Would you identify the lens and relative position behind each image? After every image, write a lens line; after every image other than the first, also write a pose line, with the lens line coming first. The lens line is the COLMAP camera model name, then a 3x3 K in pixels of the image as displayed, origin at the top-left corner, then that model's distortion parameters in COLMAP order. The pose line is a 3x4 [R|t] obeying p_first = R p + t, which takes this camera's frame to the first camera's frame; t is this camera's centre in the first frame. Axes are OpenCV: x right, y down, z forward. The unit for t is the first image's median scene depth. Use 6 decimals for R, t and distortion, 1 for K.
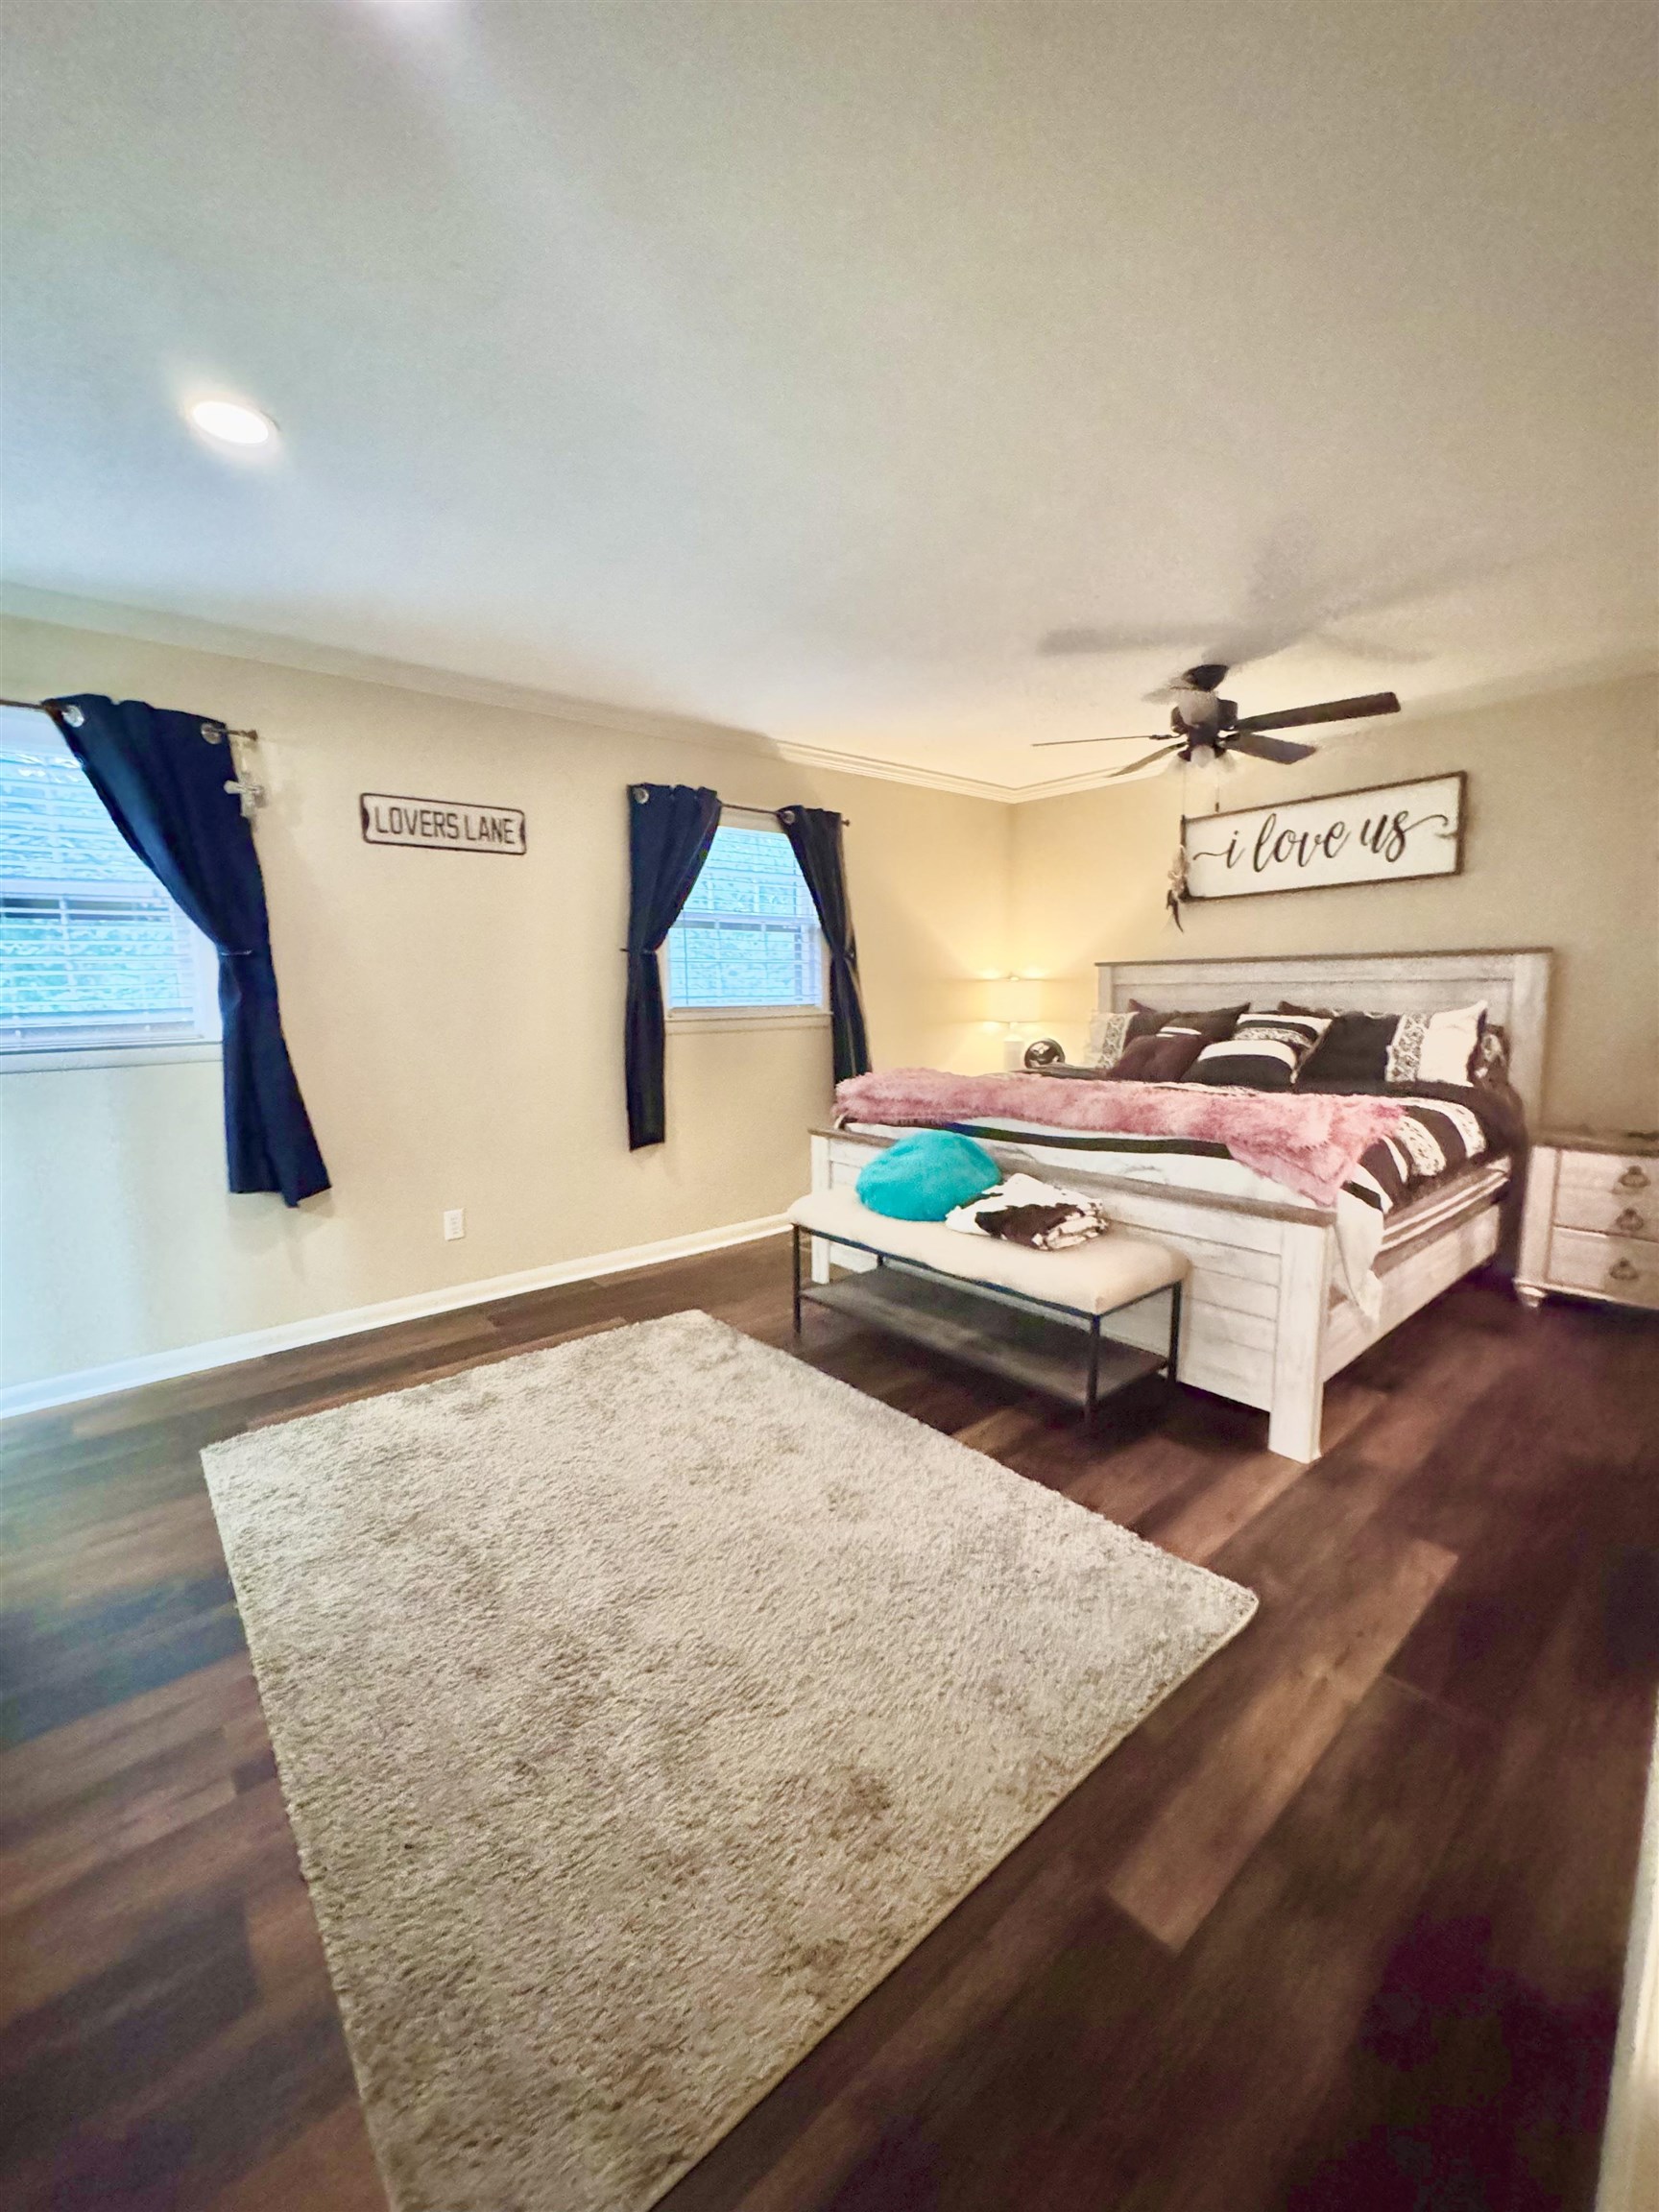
lens RADIAL K [[894.2, 0, 830.4], [0, 894.2, 1099.5], [0, 0, 1]] dist [-0.000806, 0.000451]
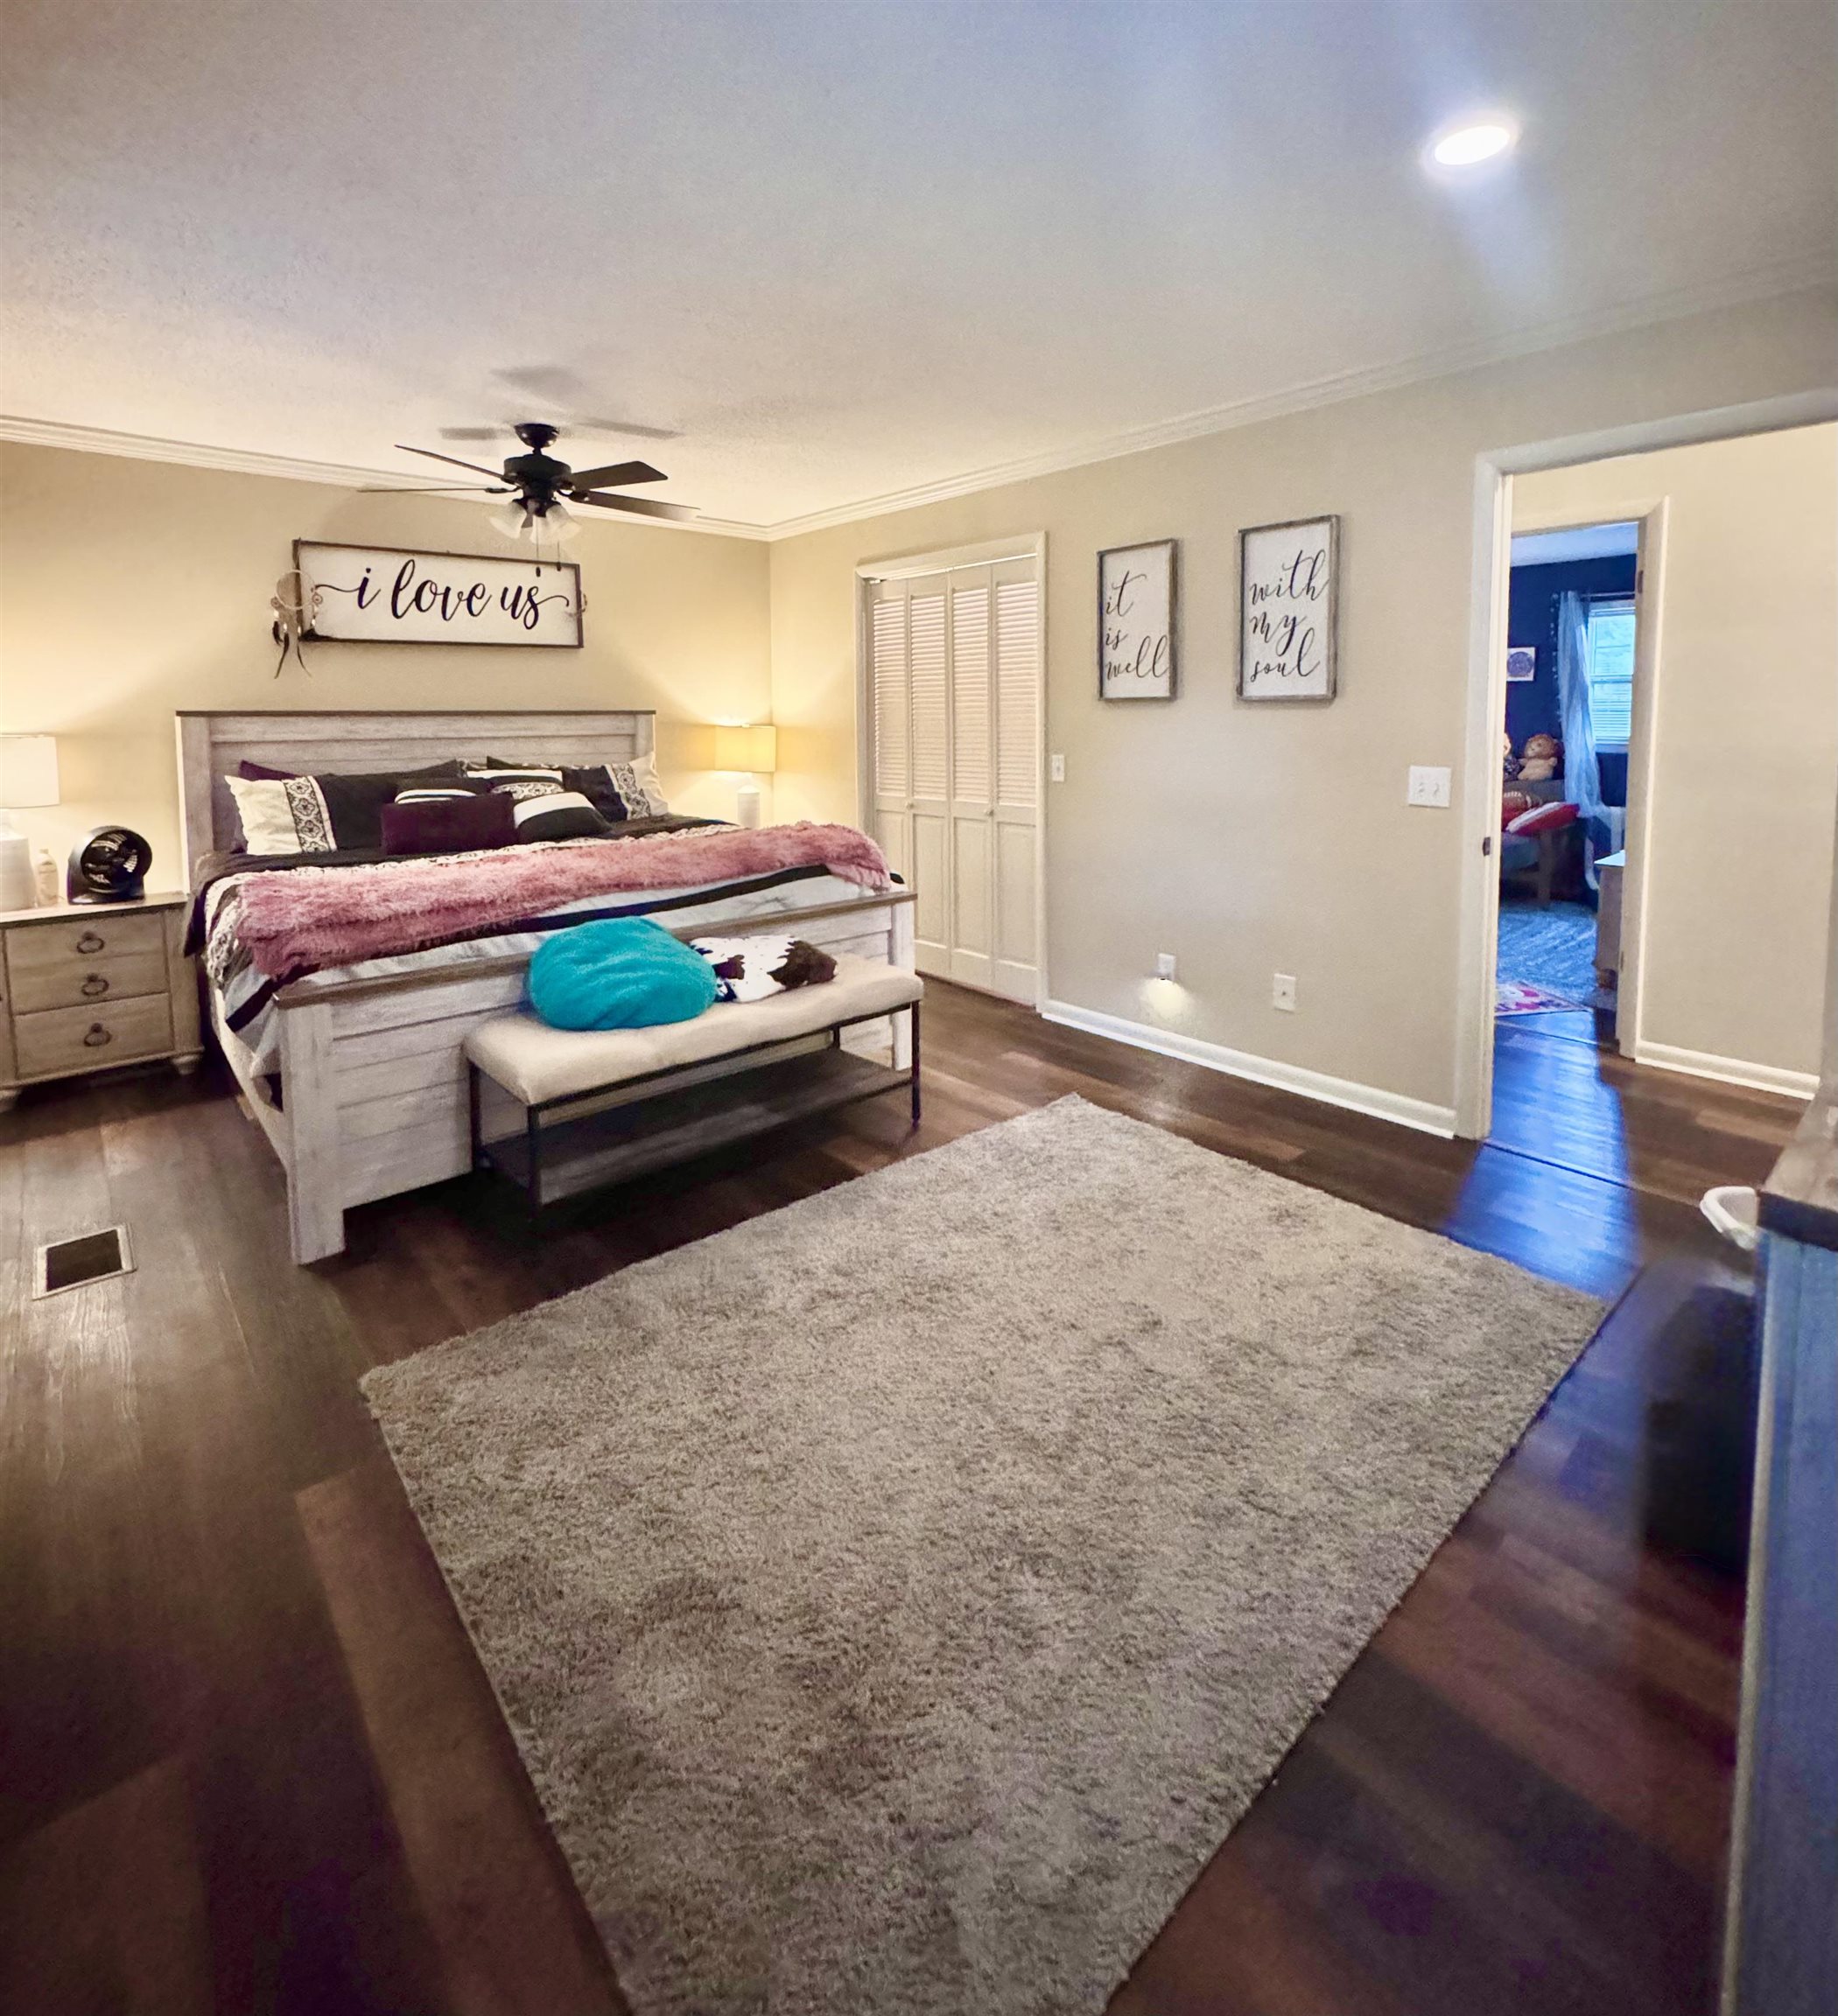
lens RADIAL K [[977.5, 0, 922.6], [0, 977.5, 808.7], [0, 0, 1]] dist [-0.001546, -0.000343]
pose [[-0.023616, -0.077888, 0.996682, -0.598059], [0.132095, 0.987976, 0.080337, -0.077151], [-0.990956, 0.133554, -0.013043, 0.549095]]
